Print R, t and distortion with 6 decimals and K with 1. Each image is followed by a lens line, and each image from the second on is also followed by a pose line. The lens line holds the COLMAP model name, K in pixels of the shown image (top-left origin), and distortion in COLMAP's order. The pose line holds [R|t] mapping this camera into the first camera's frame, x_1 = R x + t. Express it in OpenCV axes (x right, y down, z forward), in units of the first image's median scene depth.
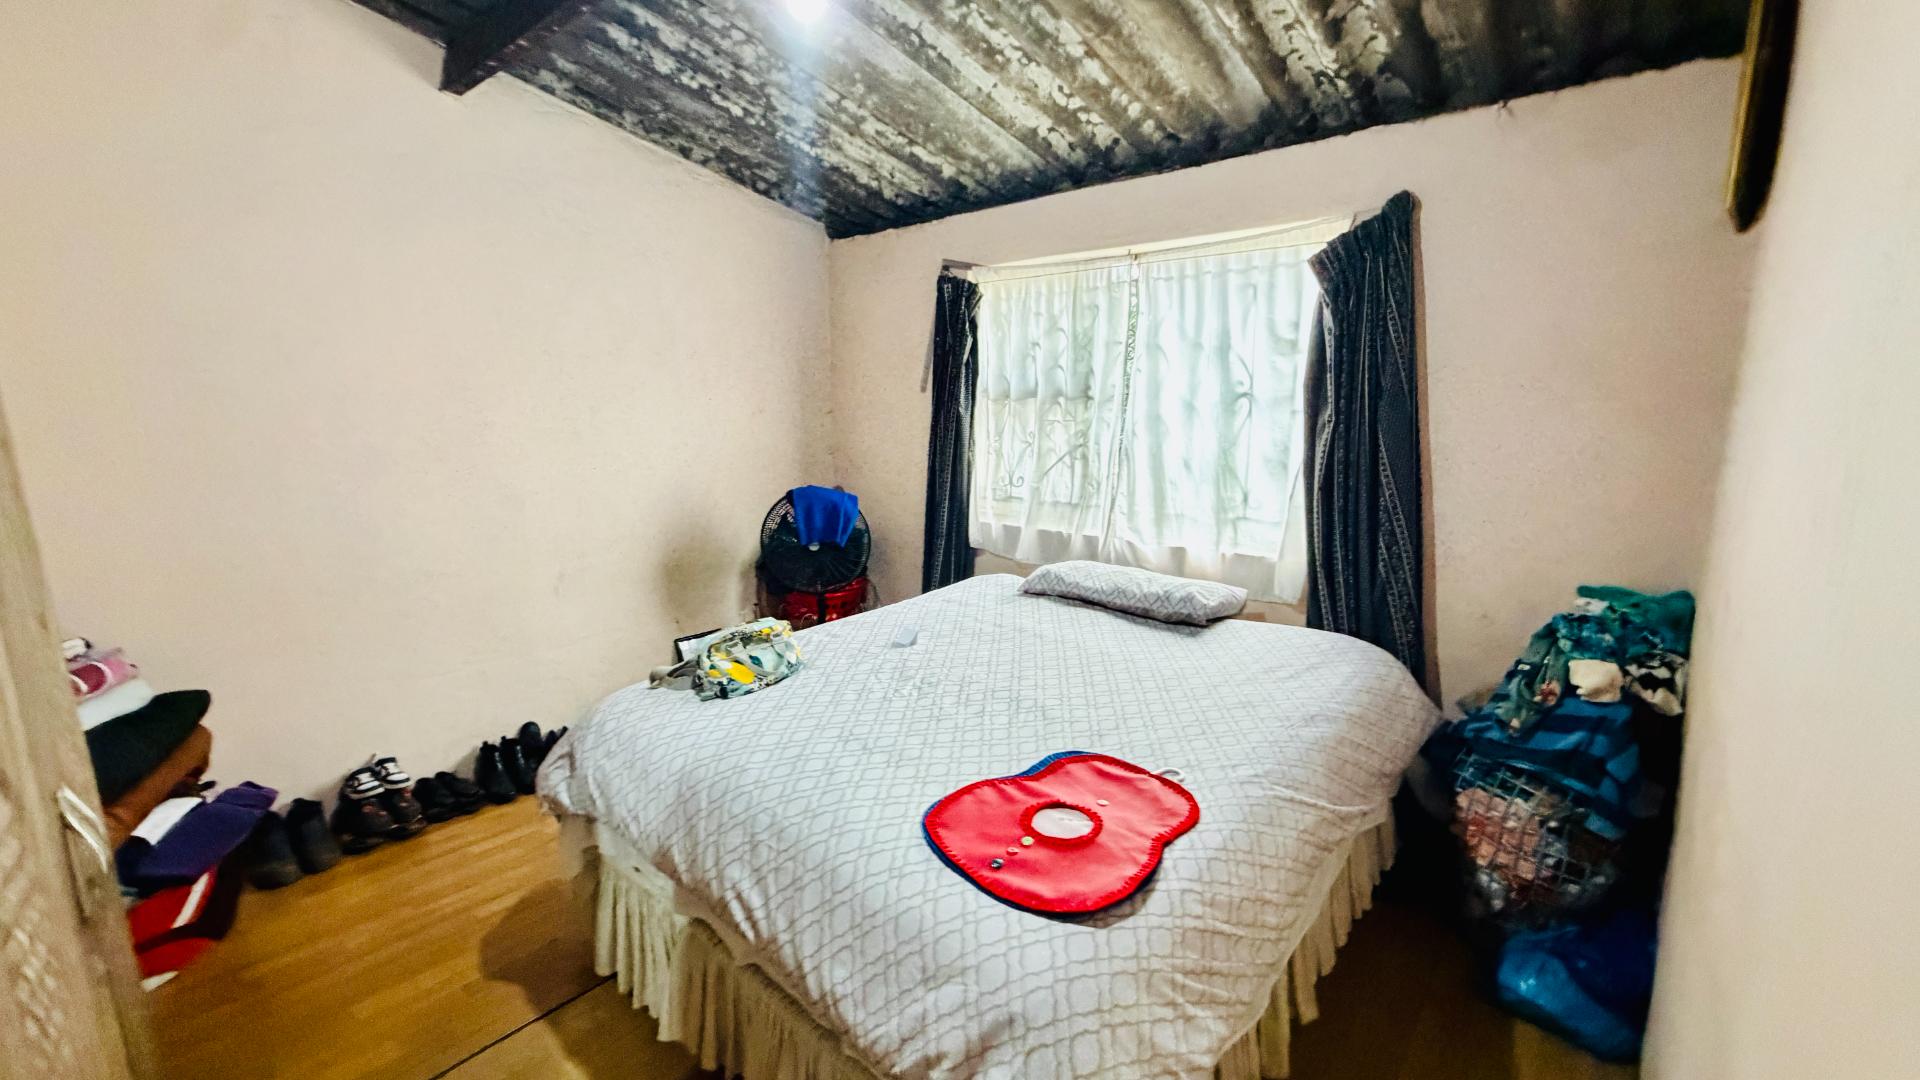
lens RADIAL K [[760.7, 0, 955.8], [0, 760.7, 541.6], [0, 0, 1]] dist [0.000226, 0.000151]
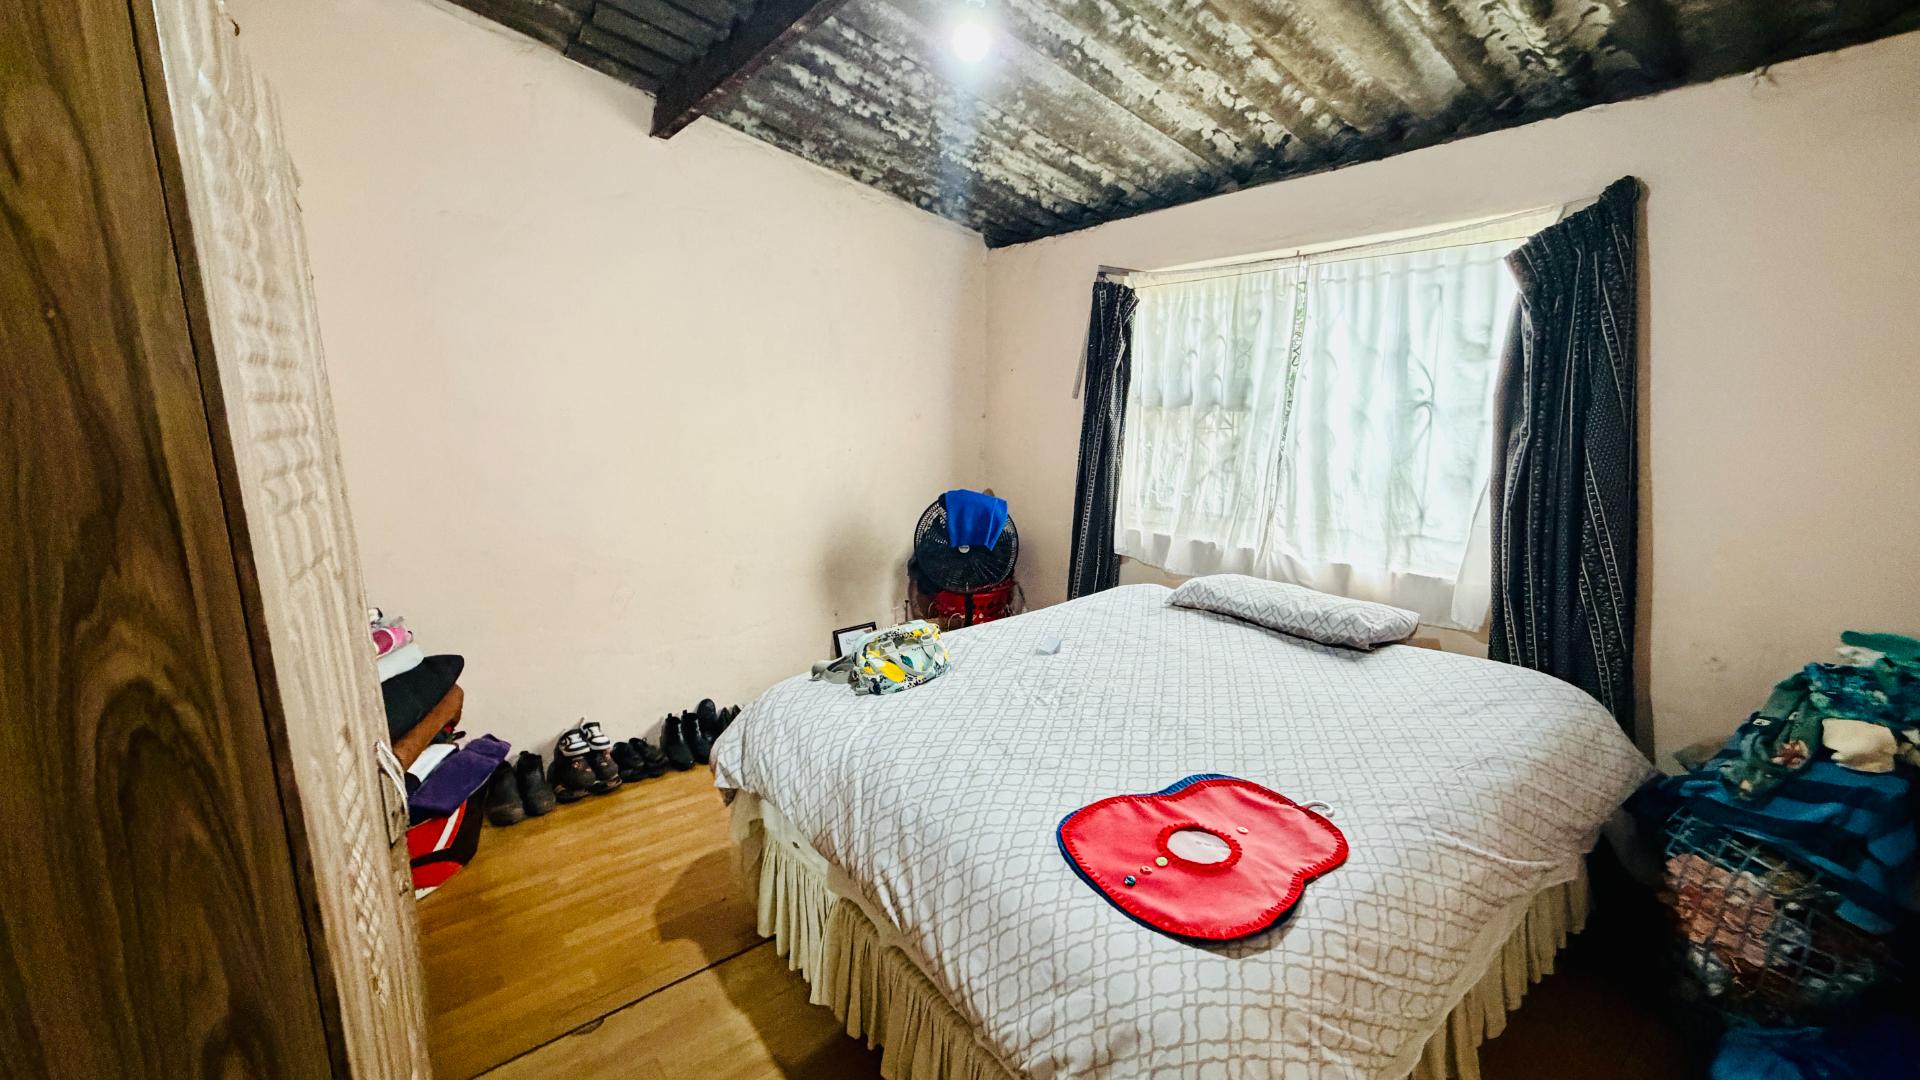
lens RADIAL K [[764.2, 0, 957.5], [0, 764.2, 539.3], [0, 0, 1]] dist [-0.000006, 0.000004]
pose [[0.981146, 0.031732, -0.190646, 0.004192], [-0.030448, 0.999490, 0.009661, -0.022149], [0.190855, -0.003674, 0.981611, -0.028828]]
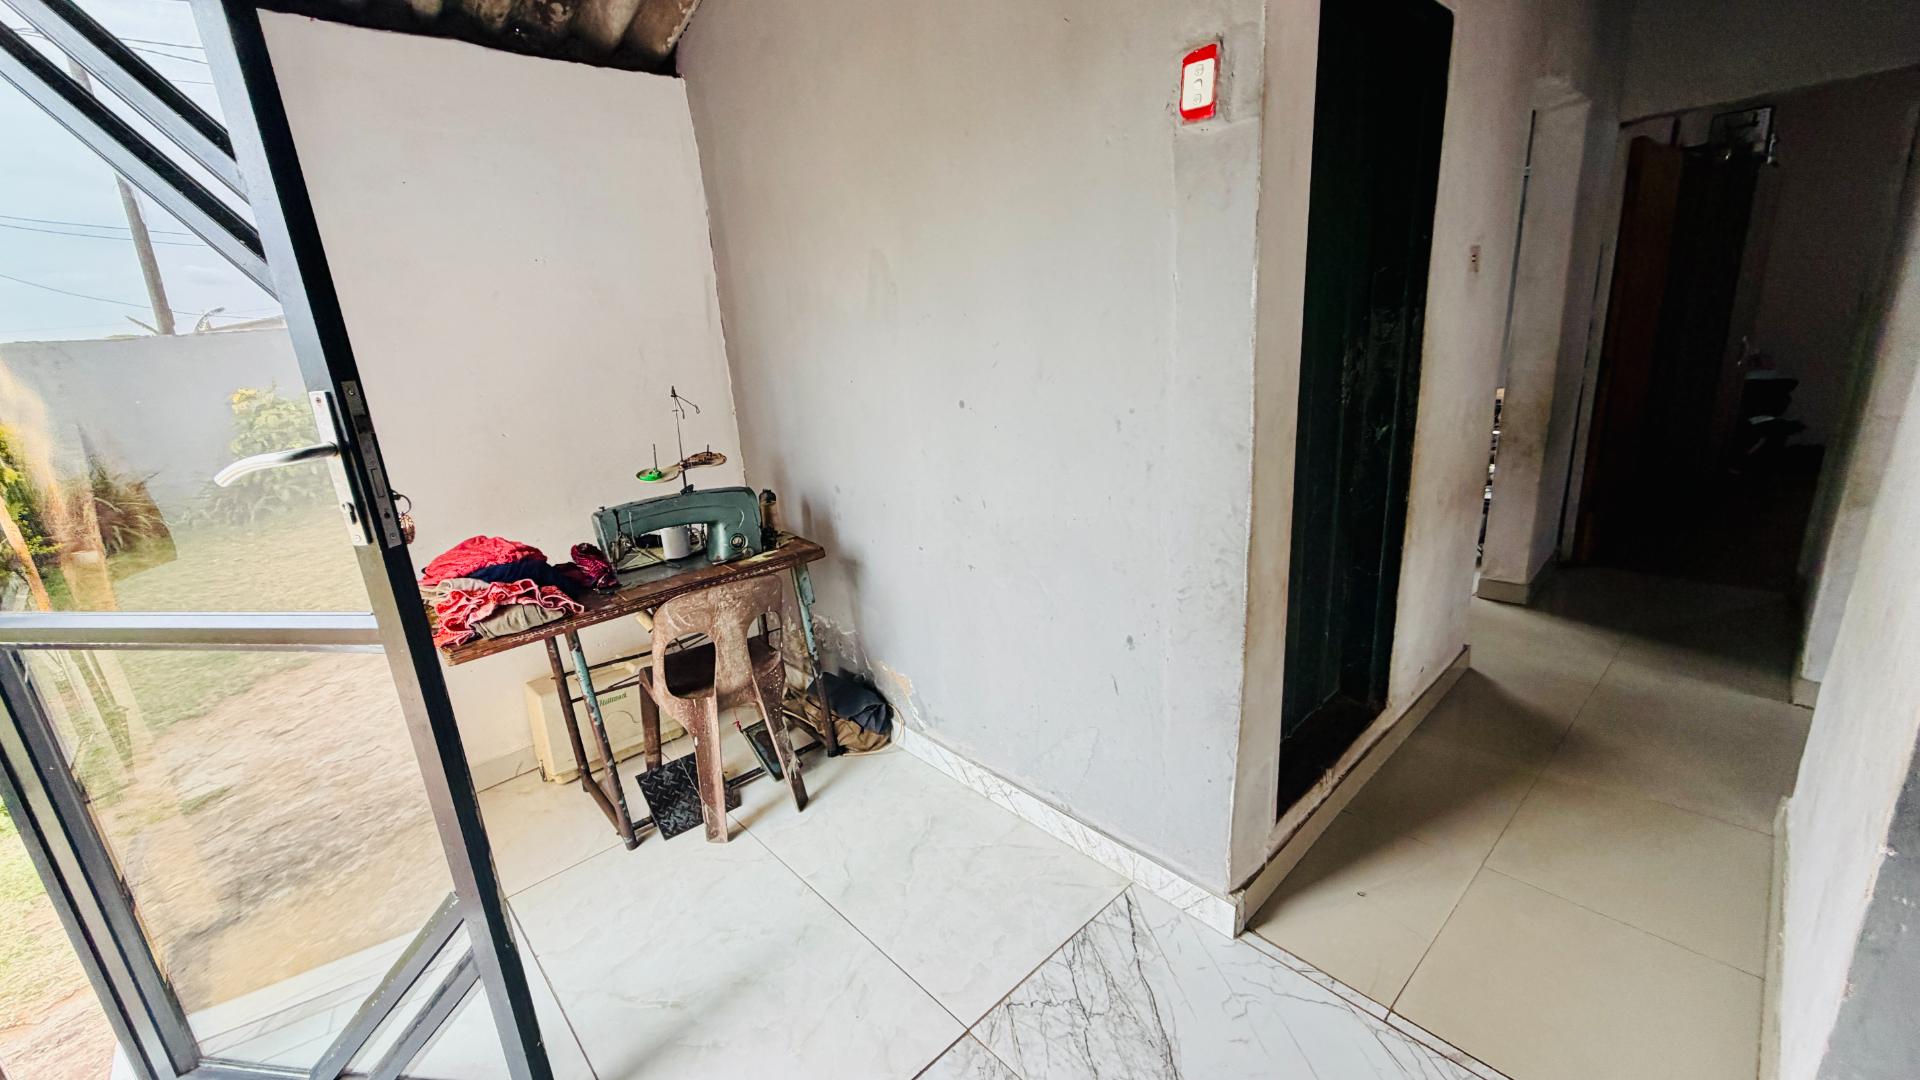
lens RADIAL K [[764.2, 0, 957.5], [0, 764.2, 539.3], [0, 0, 1]] dist [-0.000006, 0.000004]
pose [[-0.116384, 0.280033, -0.952909, 1.791317], [-0.105460, 0.950521, 0.292212, 0.245272], [0.987589, 0.134503, -0.081093, -1.373552]]
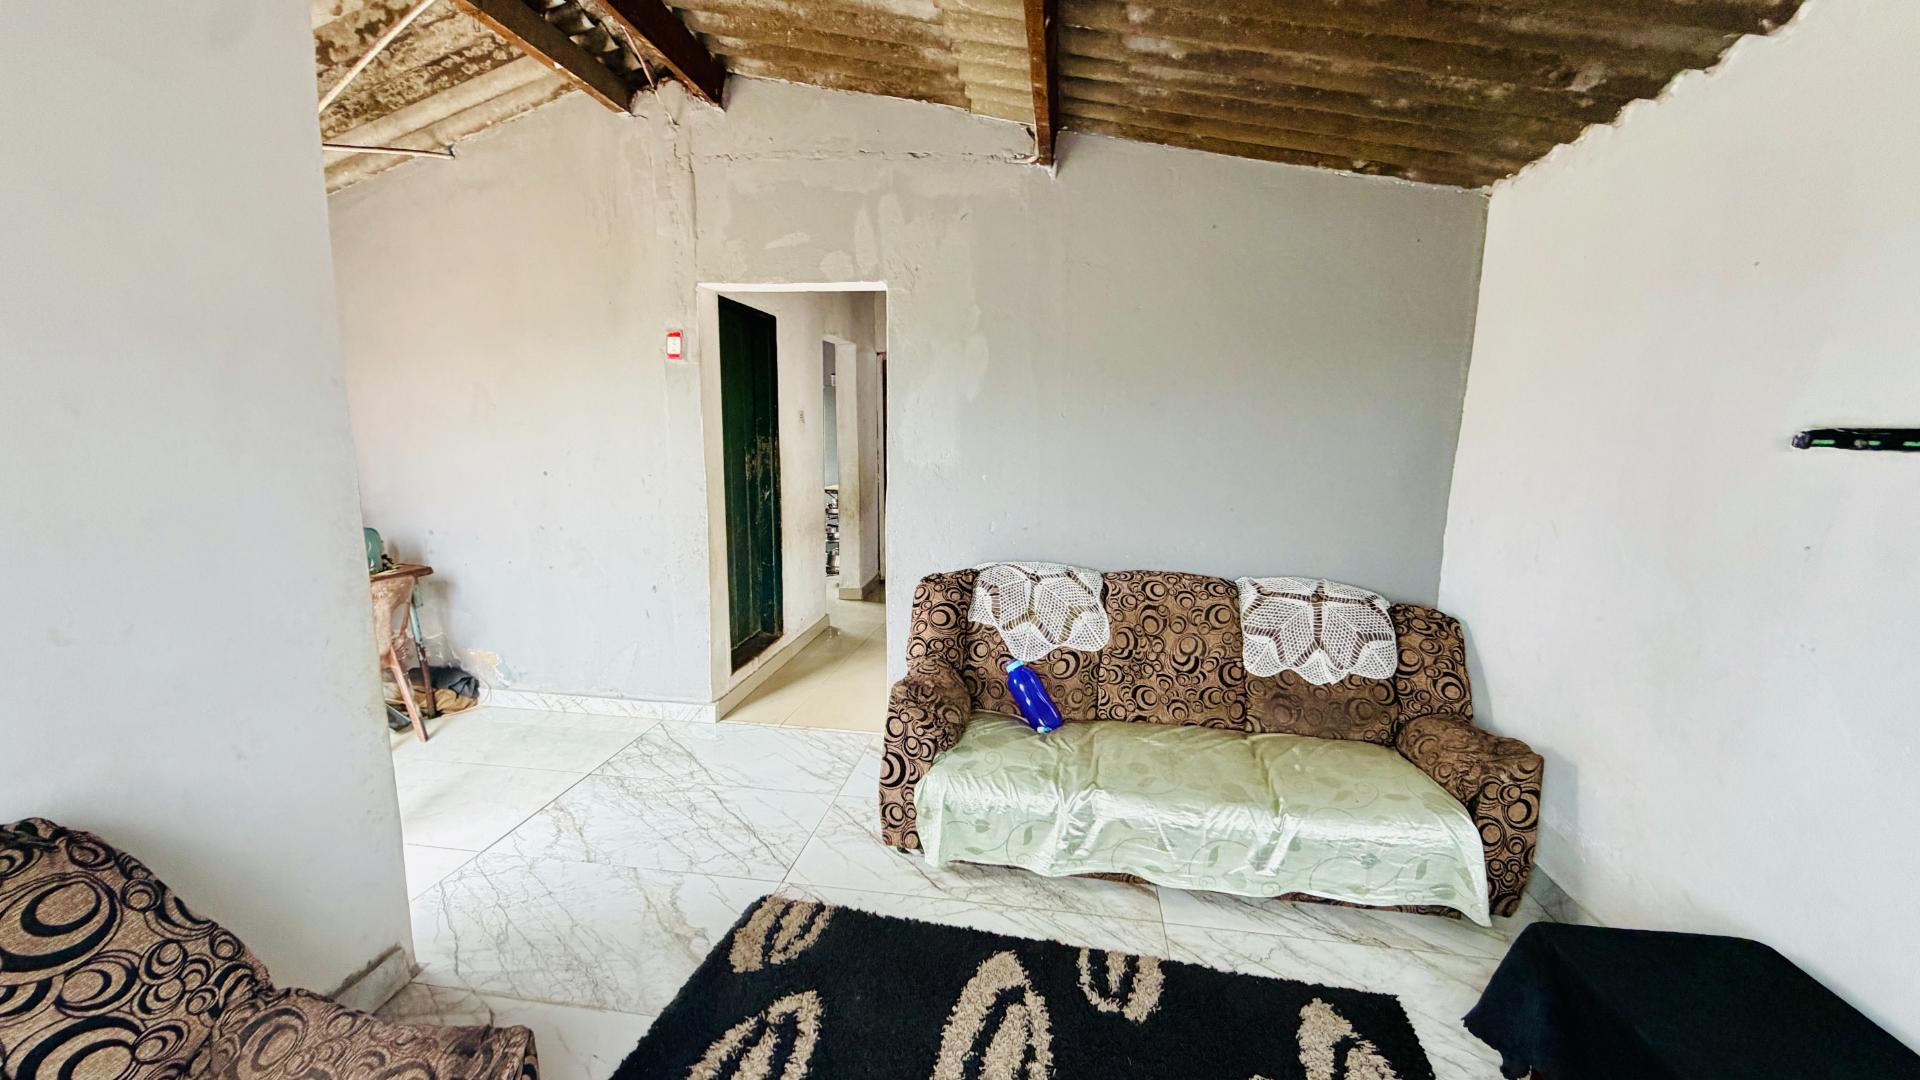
lens RADIAL K [[764.2, 0, 957.5], [0, 764.2, 539.3], [0, 0, 1]] dist [-0.000006, 0.000004]
pose [[0.533361, 0.133361, -0.835309, 2.810814], [-0.156060, 0.986056, 0.057781, 0.266808], [0.831367, 0.099540, 0.546736, -1.630709]]
